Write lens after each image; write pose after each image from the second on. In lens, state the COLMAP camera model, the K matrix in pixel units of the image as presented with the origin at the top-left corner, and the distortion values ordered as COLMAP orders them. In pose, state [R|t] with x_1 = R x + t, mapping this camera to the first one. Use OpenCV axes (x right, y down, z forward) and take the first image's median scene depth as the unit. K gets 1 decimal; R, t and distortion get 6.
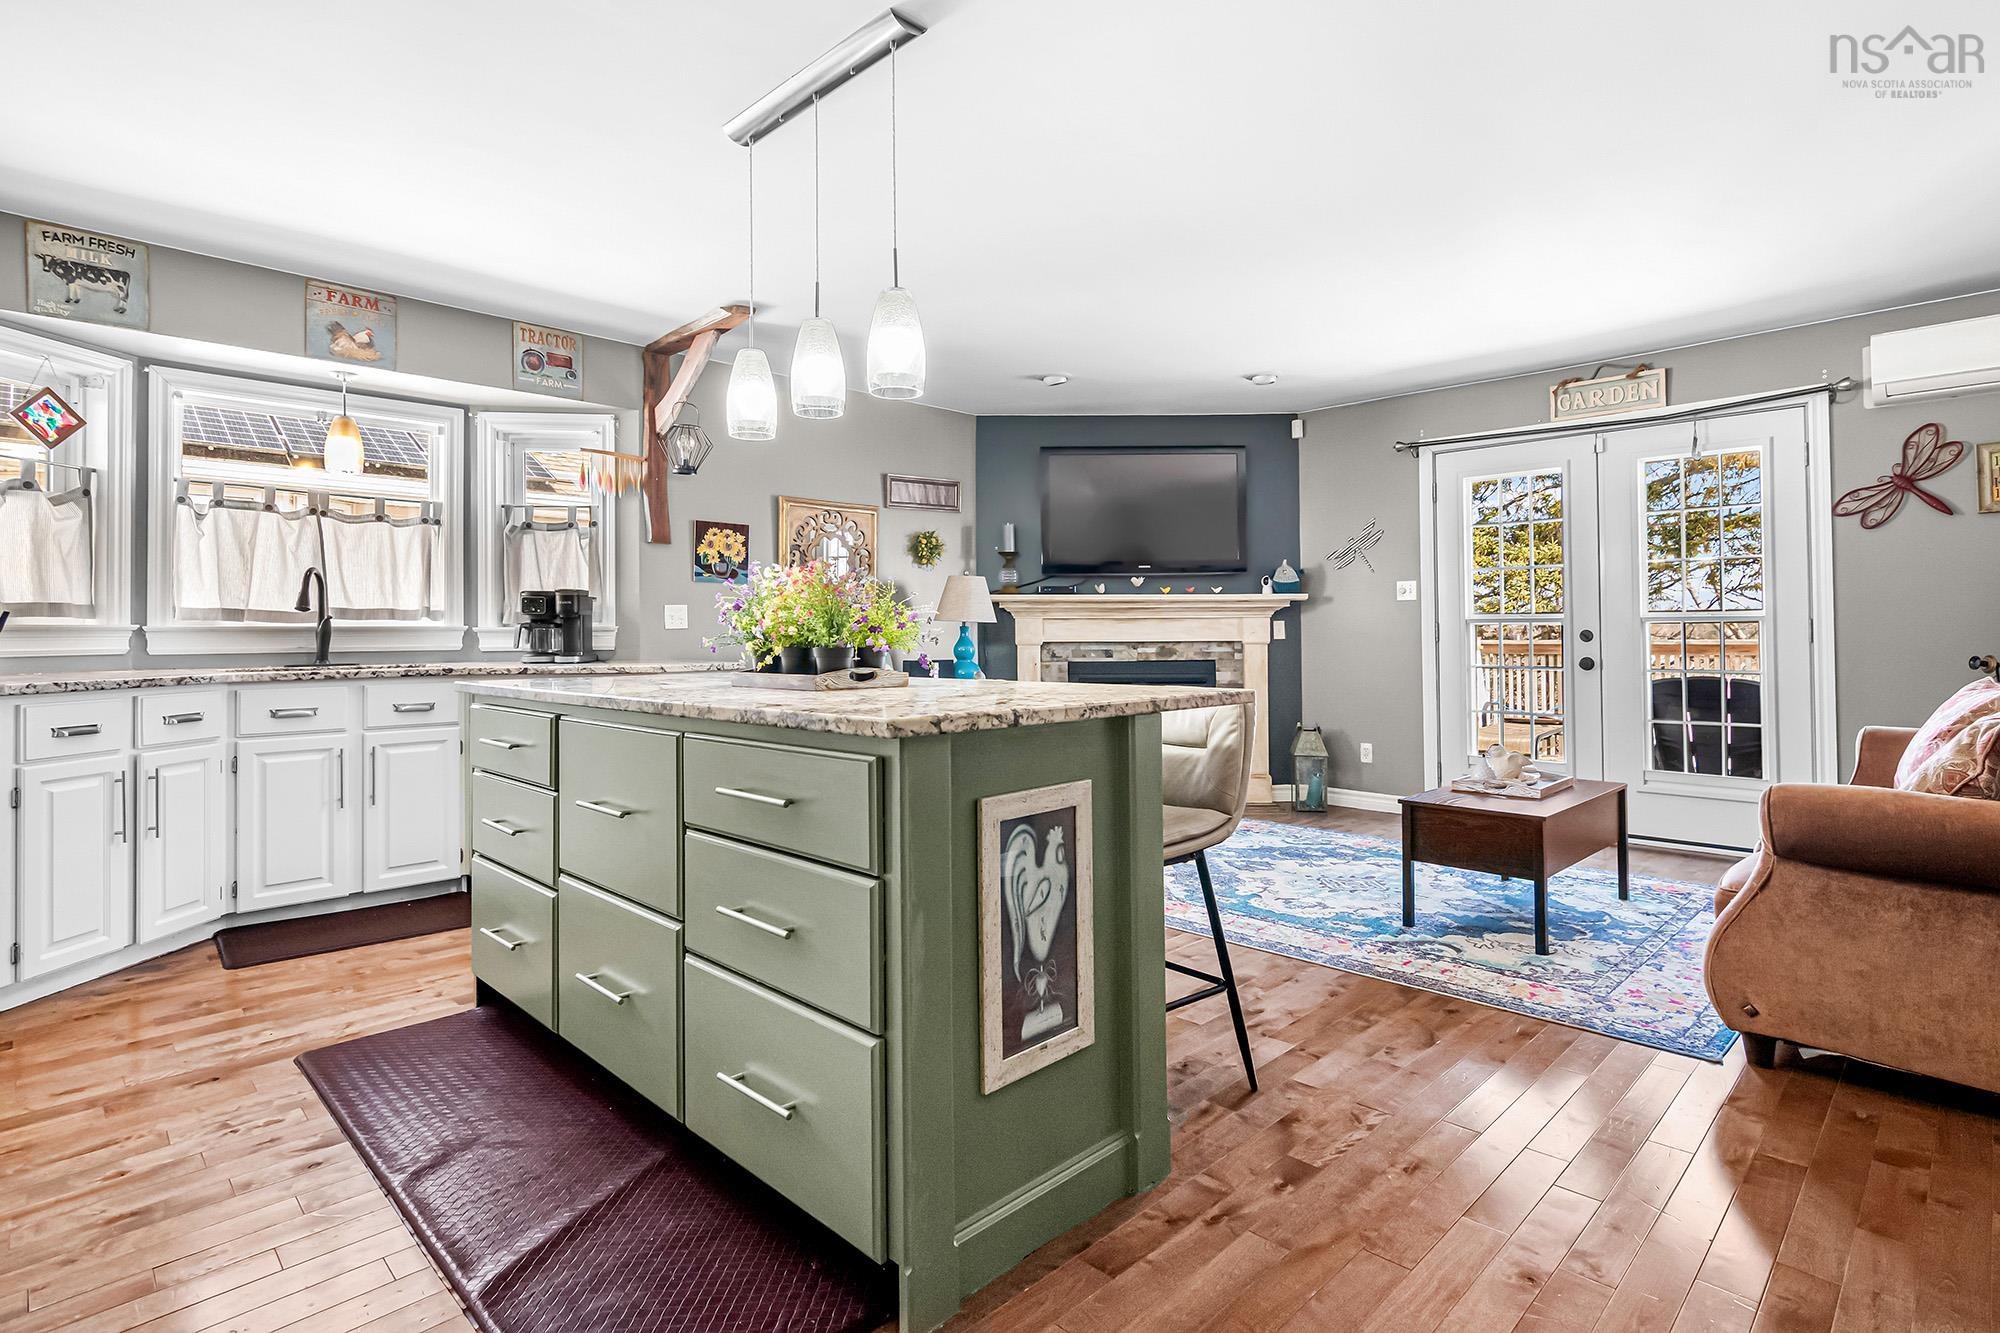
lens RADIAL K [[993.6, 0, 999.1], [0, 993.6, 614.1], [0, 0, 1]] dist [-0.002848, -0.000088]
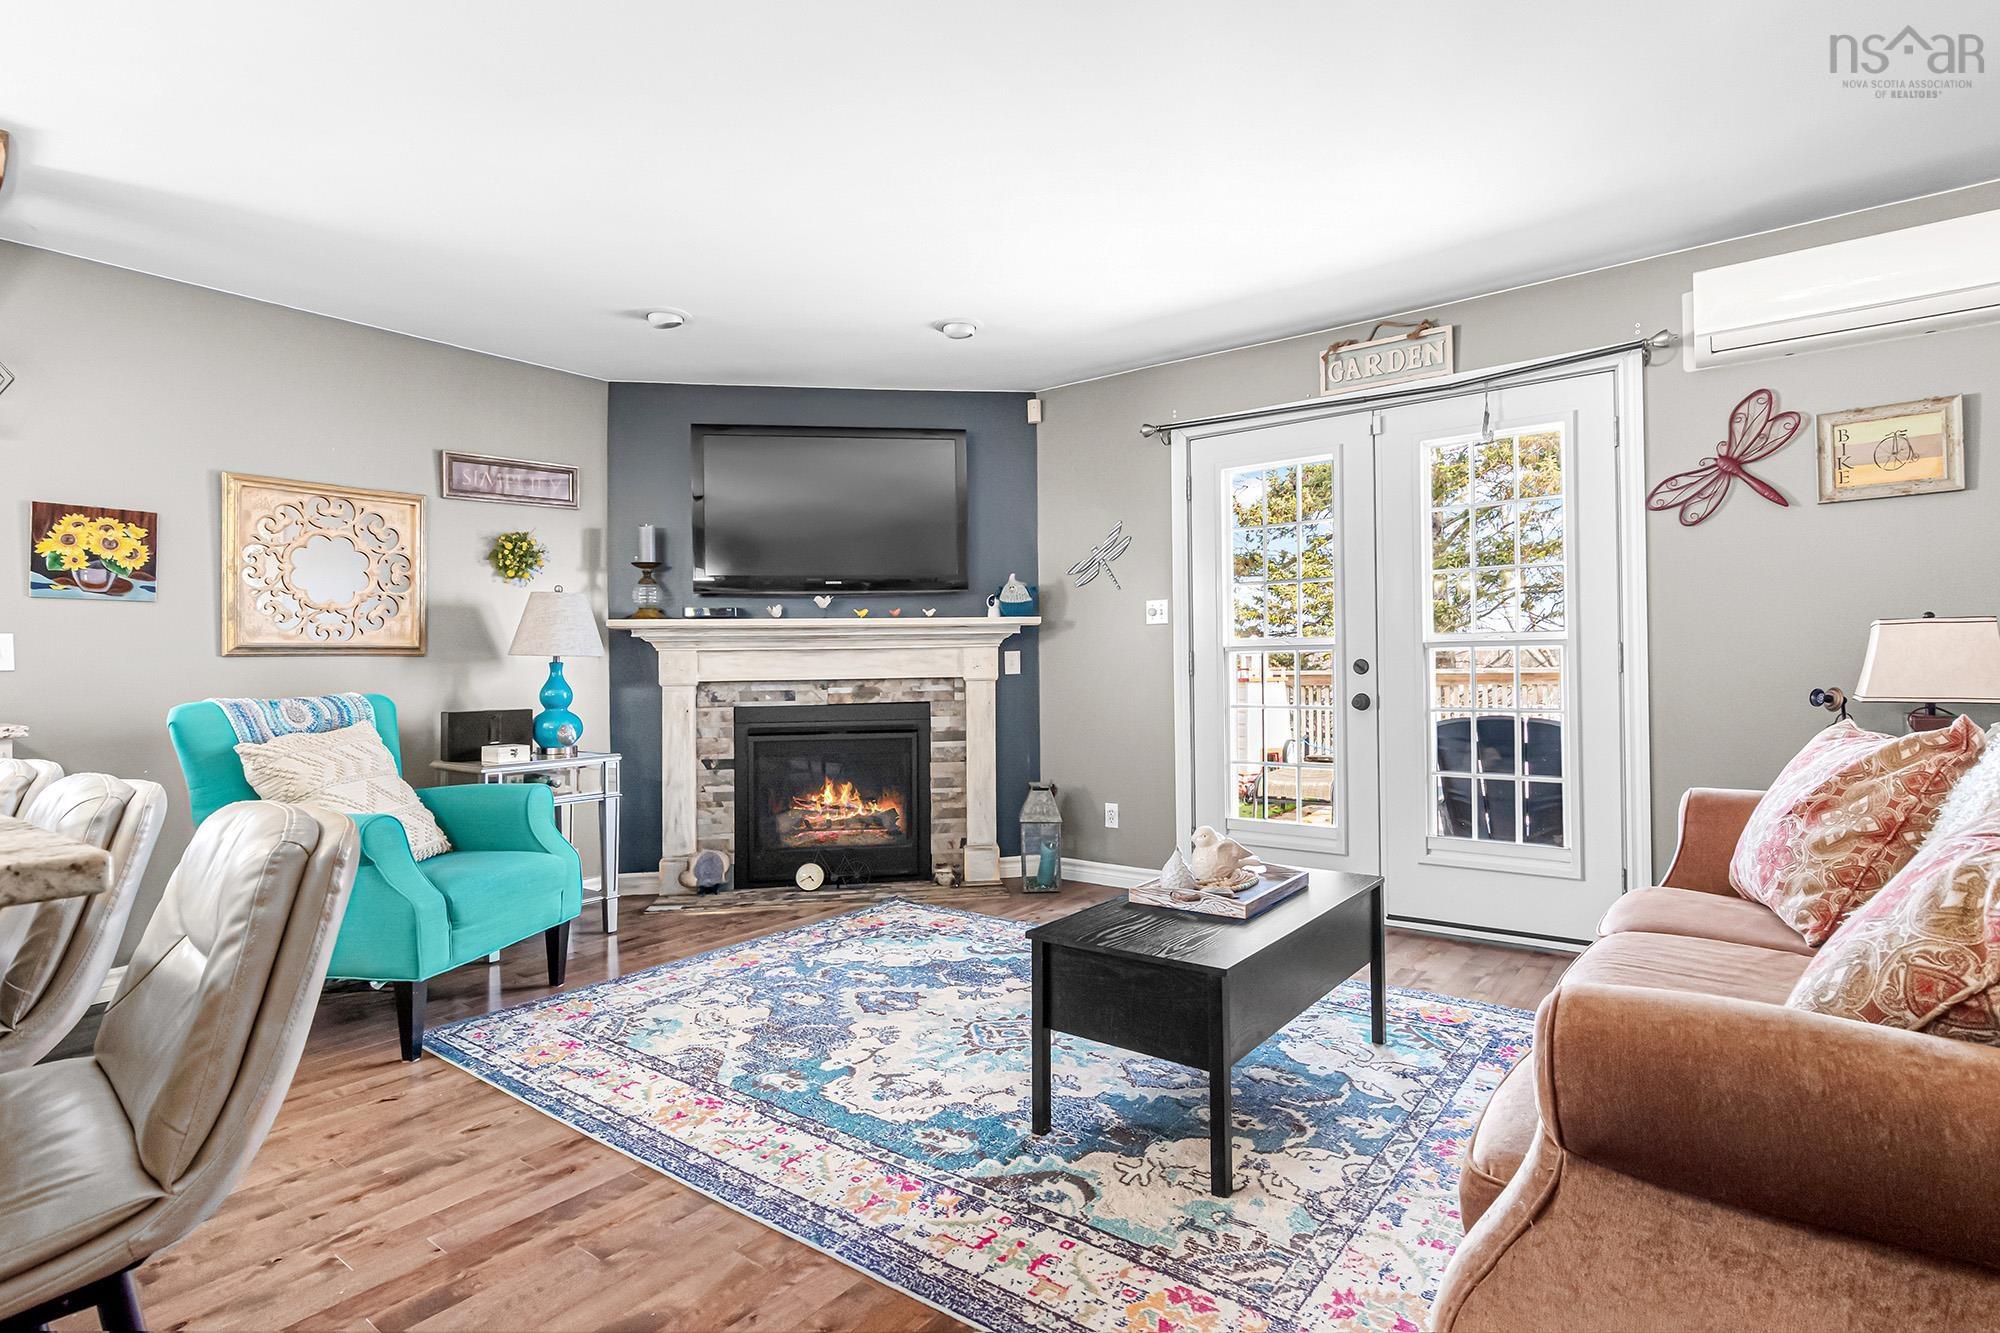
lens RADIAL K [[993.6, 0, 999.5], [0, 993.6, 665.7], [0, 0, 1]] dist [-0.002848, -0.000088]
pose [[0.991230, -0.010584, 0.131722, 0.205483], [0.008144, 0.999785, 0.019048, 0.003968], [-0.131895, -0.017808, 0.991104, 0.257620]]
